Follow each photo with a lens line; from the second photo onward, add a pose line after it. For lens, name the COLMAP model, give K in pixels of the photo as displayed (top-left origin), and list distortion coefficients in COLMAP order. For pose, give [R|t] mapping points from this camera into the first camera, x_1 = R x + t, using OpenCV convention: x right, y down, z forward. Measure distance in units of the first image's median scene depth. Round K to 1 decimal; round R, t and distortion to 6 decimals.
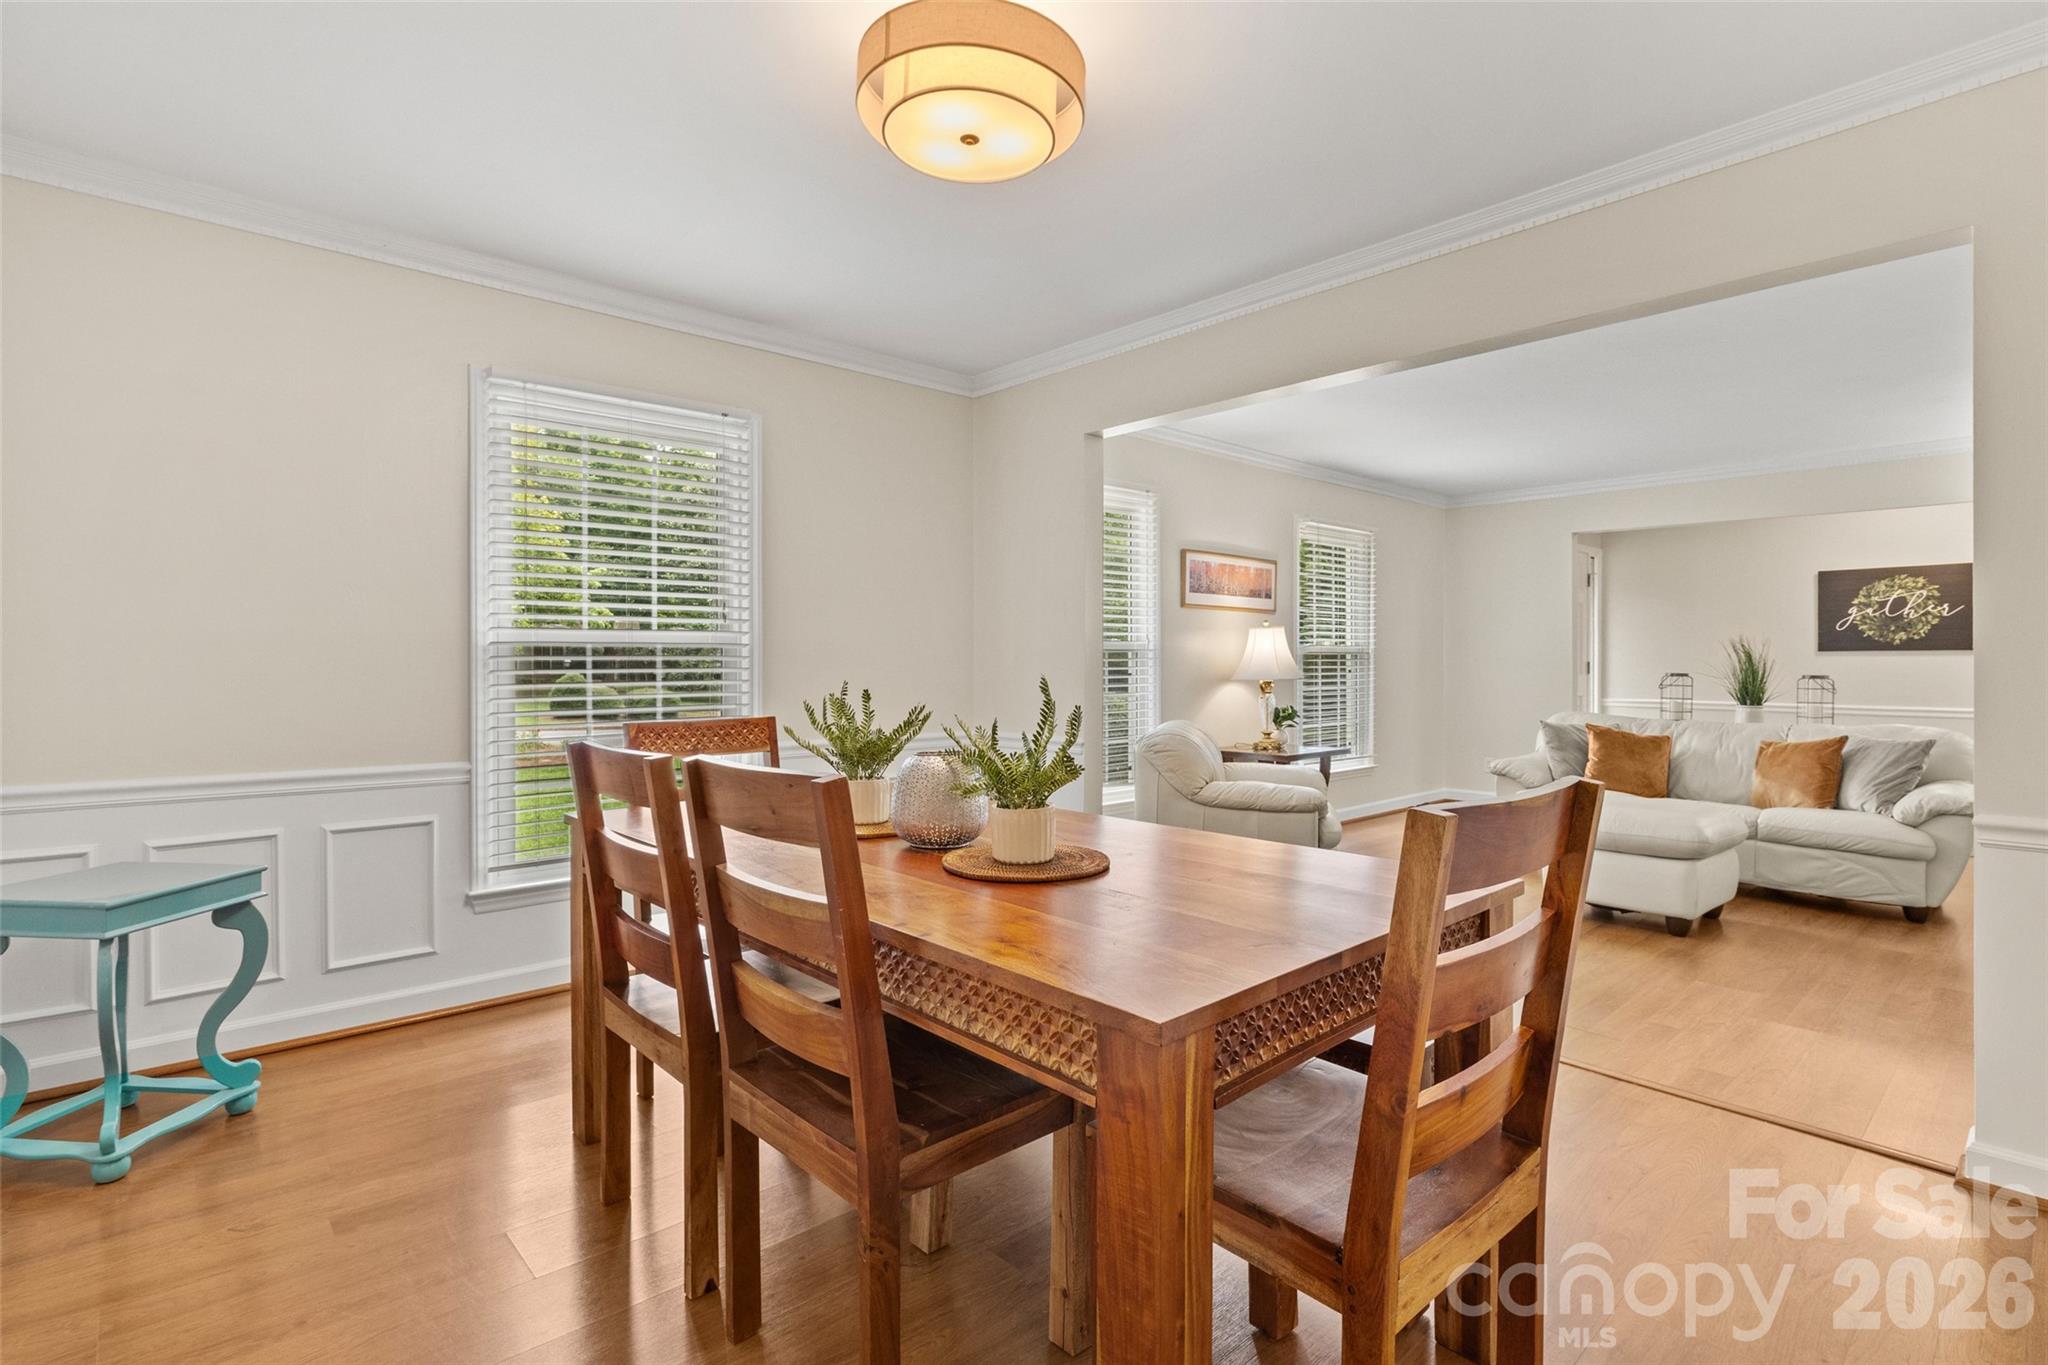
lens RADIAL K [[989.2, 0, 1023.2], [0, 989.2, 670.7], [0, 0, 1]] dist [-0.011531, 0.001192]
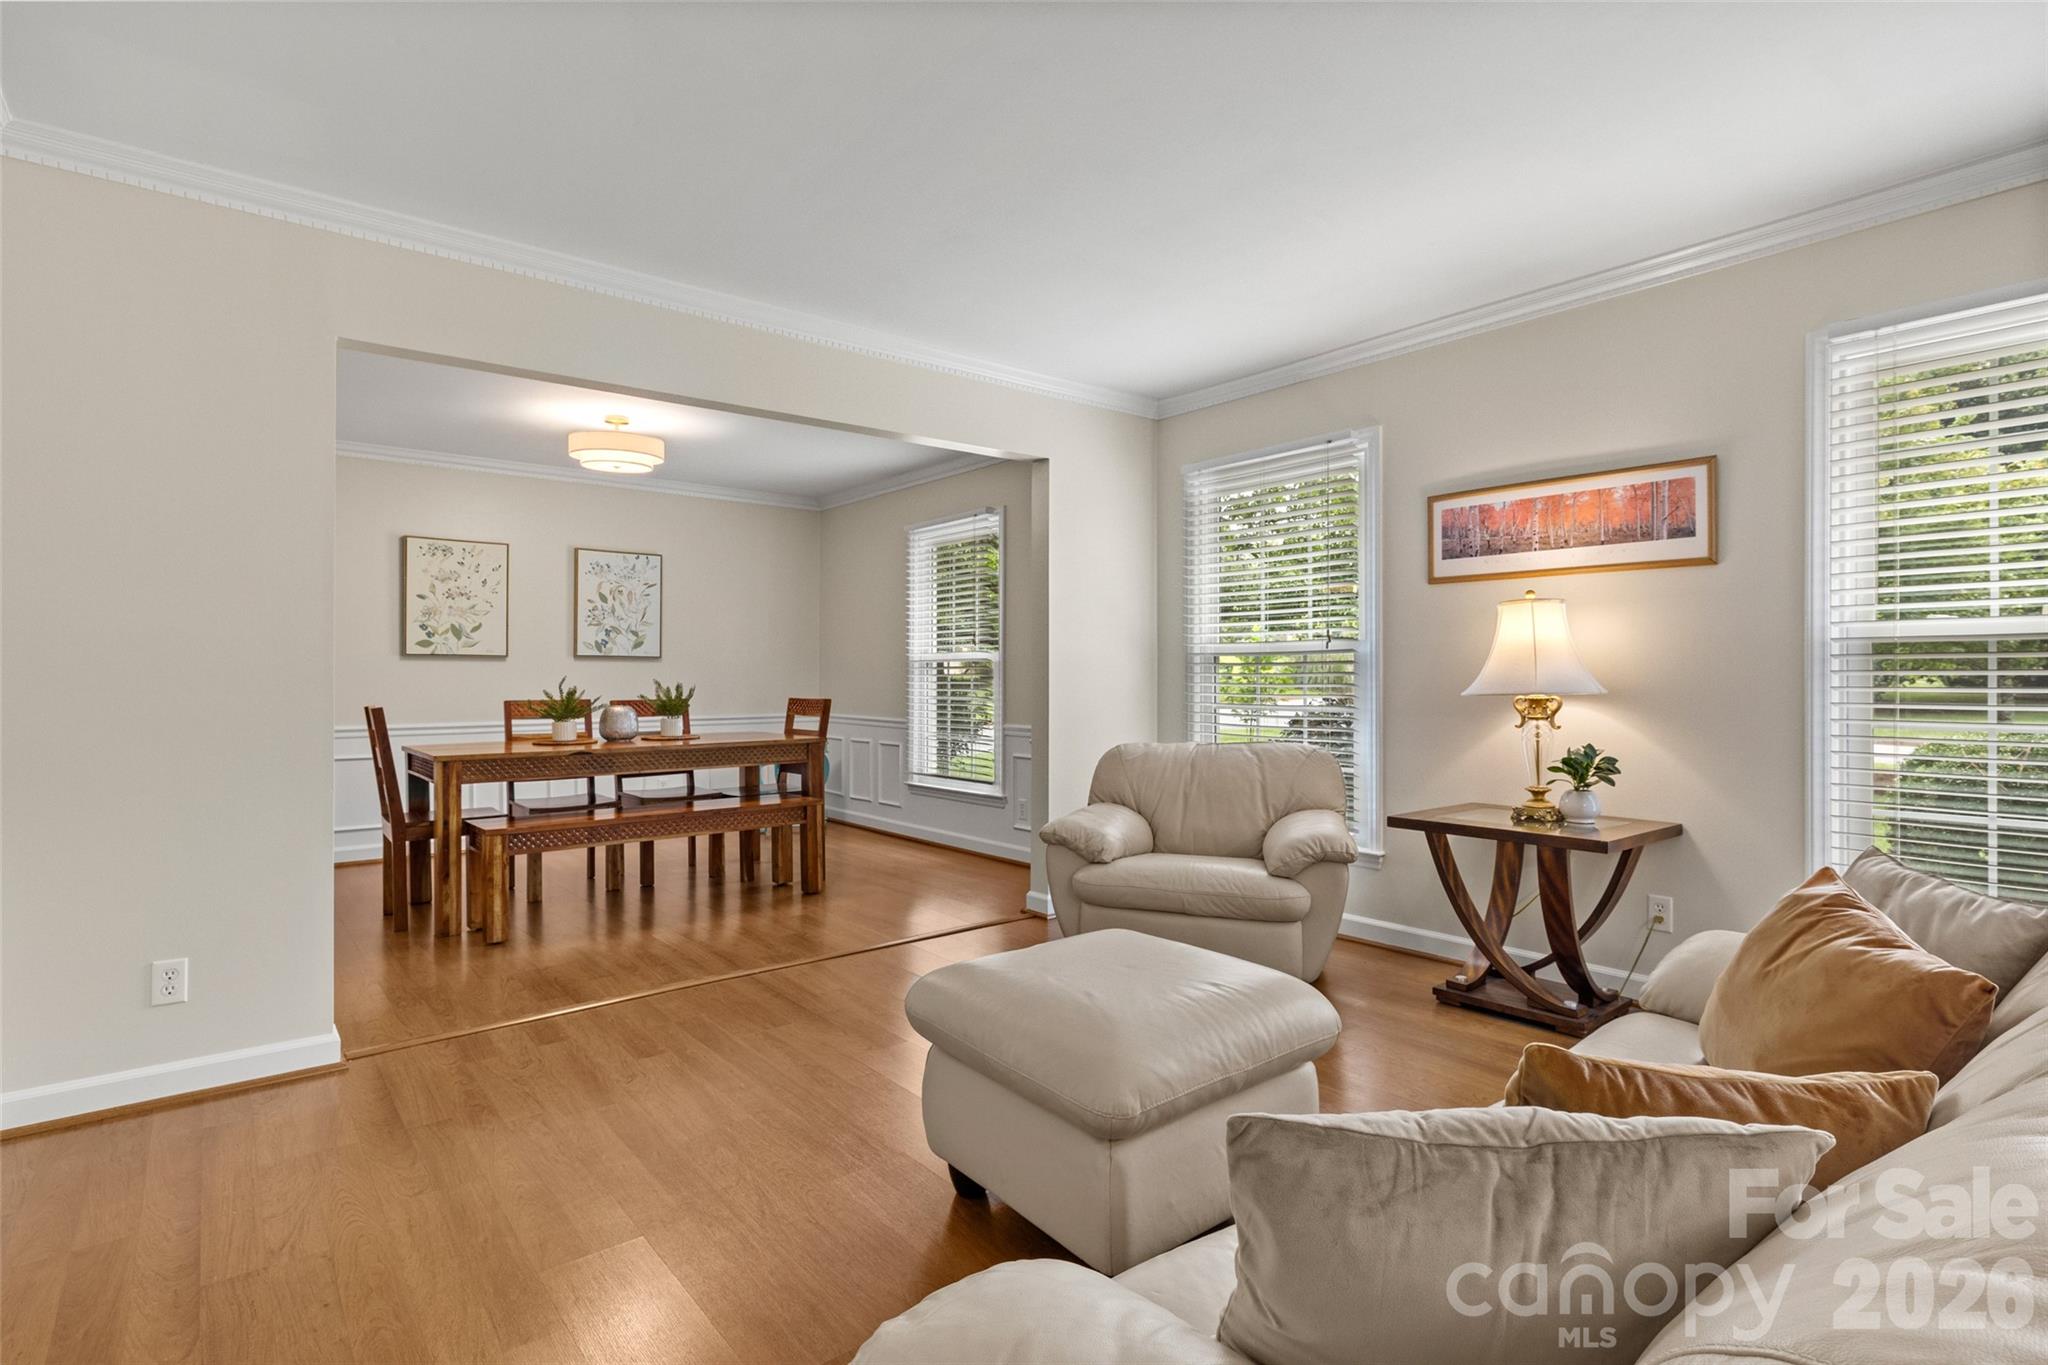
lens RADIAL K [[989.2, 0, 1032.7], [0, 989.2, 666.3], [0, 0, 1]] dist [-0.011531, 0.001192]
pose [[-0.081903, -0.001410, -0.996639, 0.836890], [-0.002007, 0.999997, -0.001250, -0.006239], [0.996638, 0.001898, -0.081906, 0.768390]]
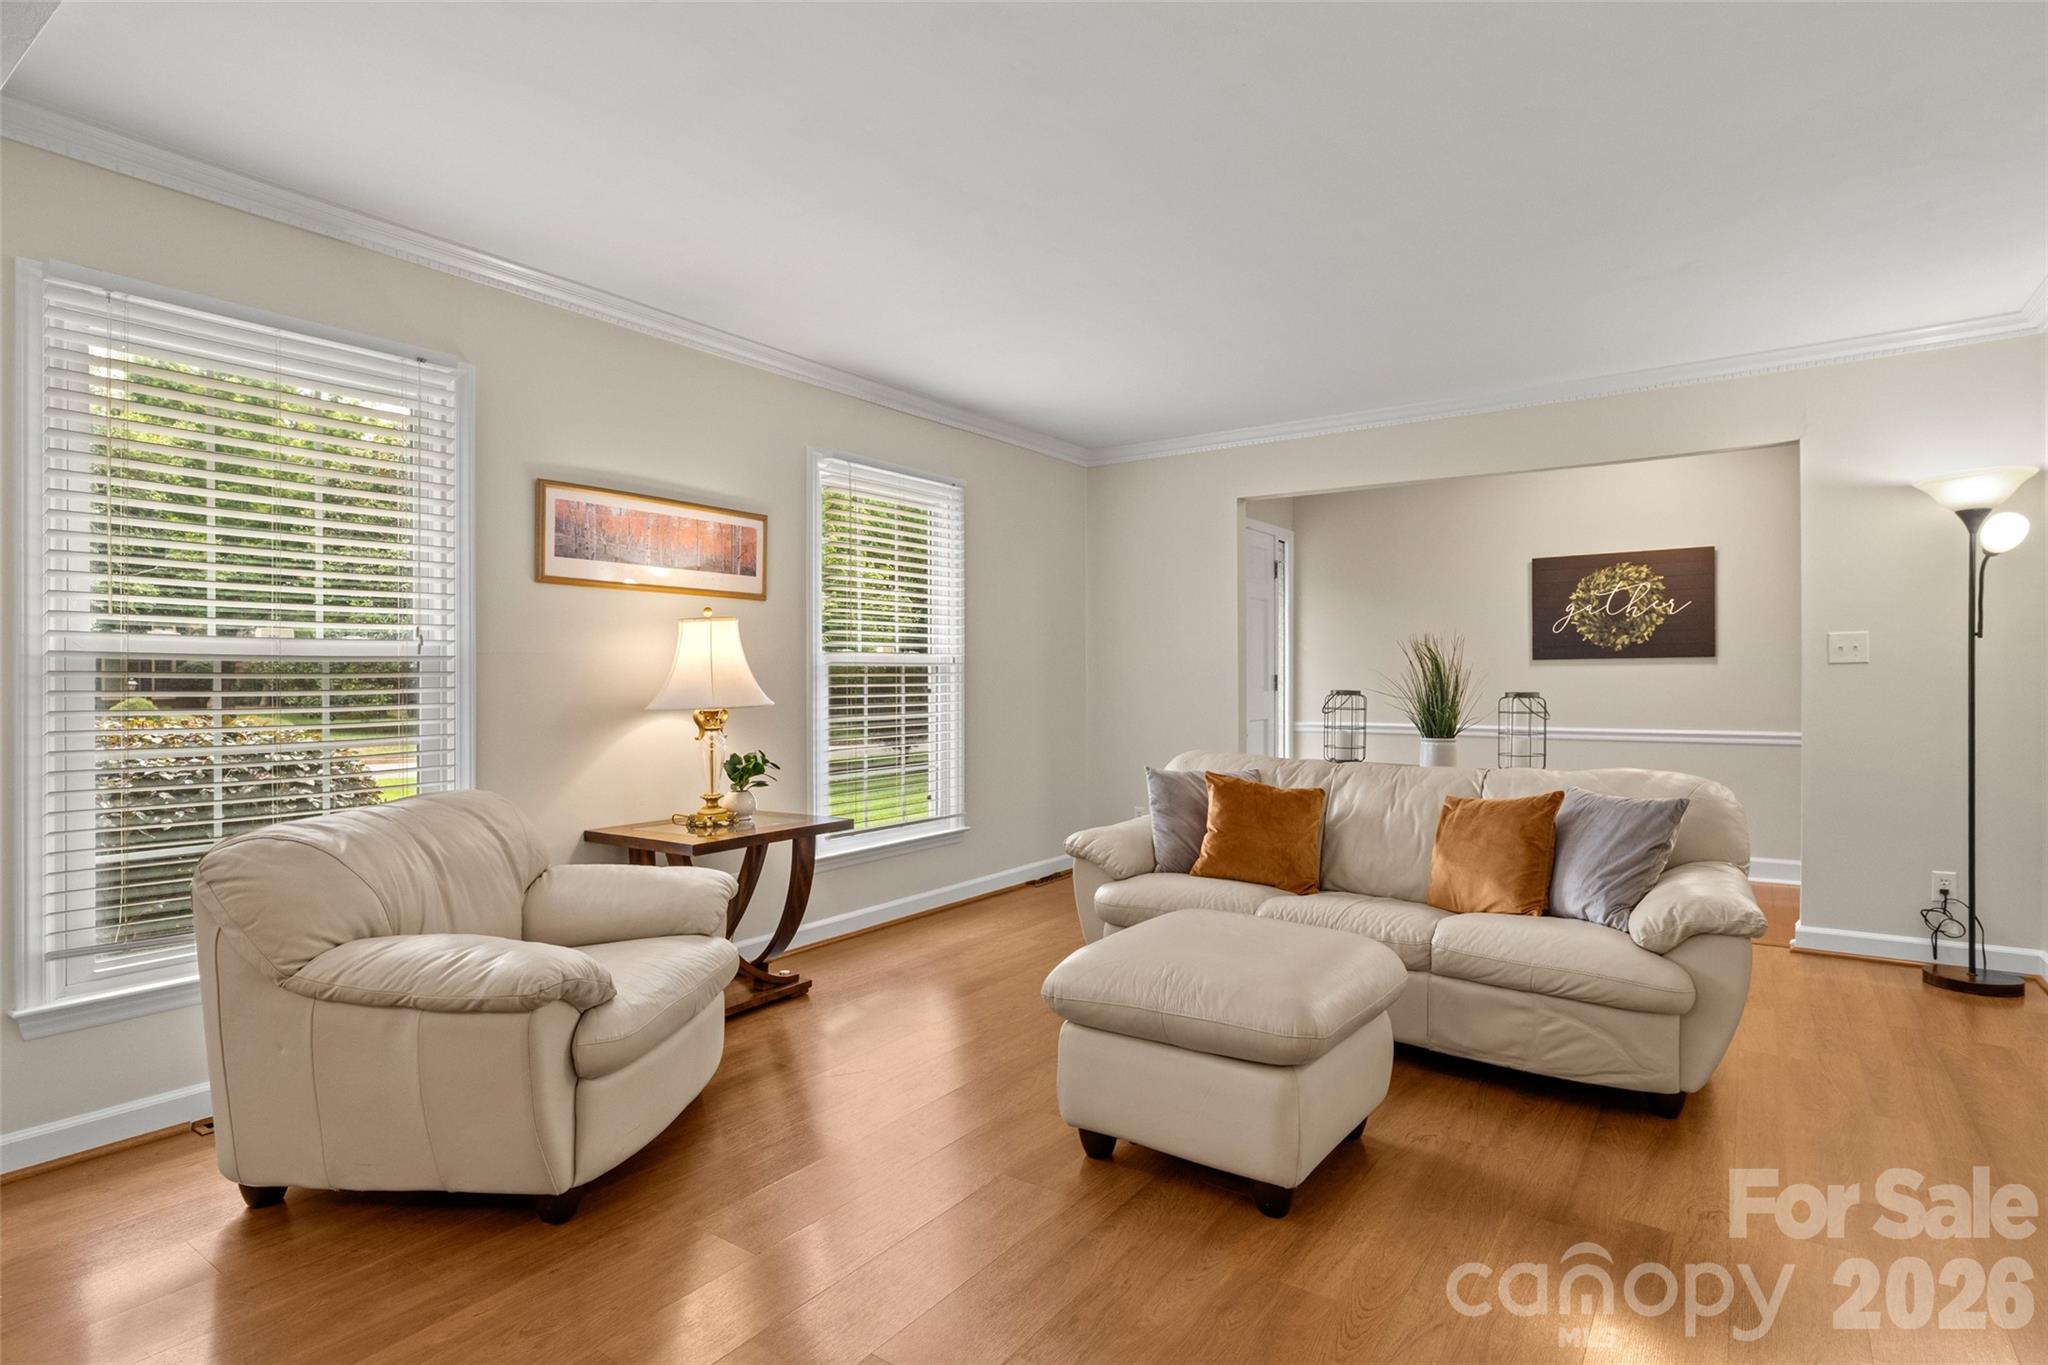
lens RADIAL K [[1050.0, 0, 1029.6], [0, 1050.0, 685.7], [0, 0, 1]] dist [-0.005837, -0.000776]
pose [[0.975006, -0.007522, 0.222051, 0.294862], [0.007413, 0.999972, 0.001326, -0.003598], [-0.222054, 0.000353, 0.975034, 0.346845]]
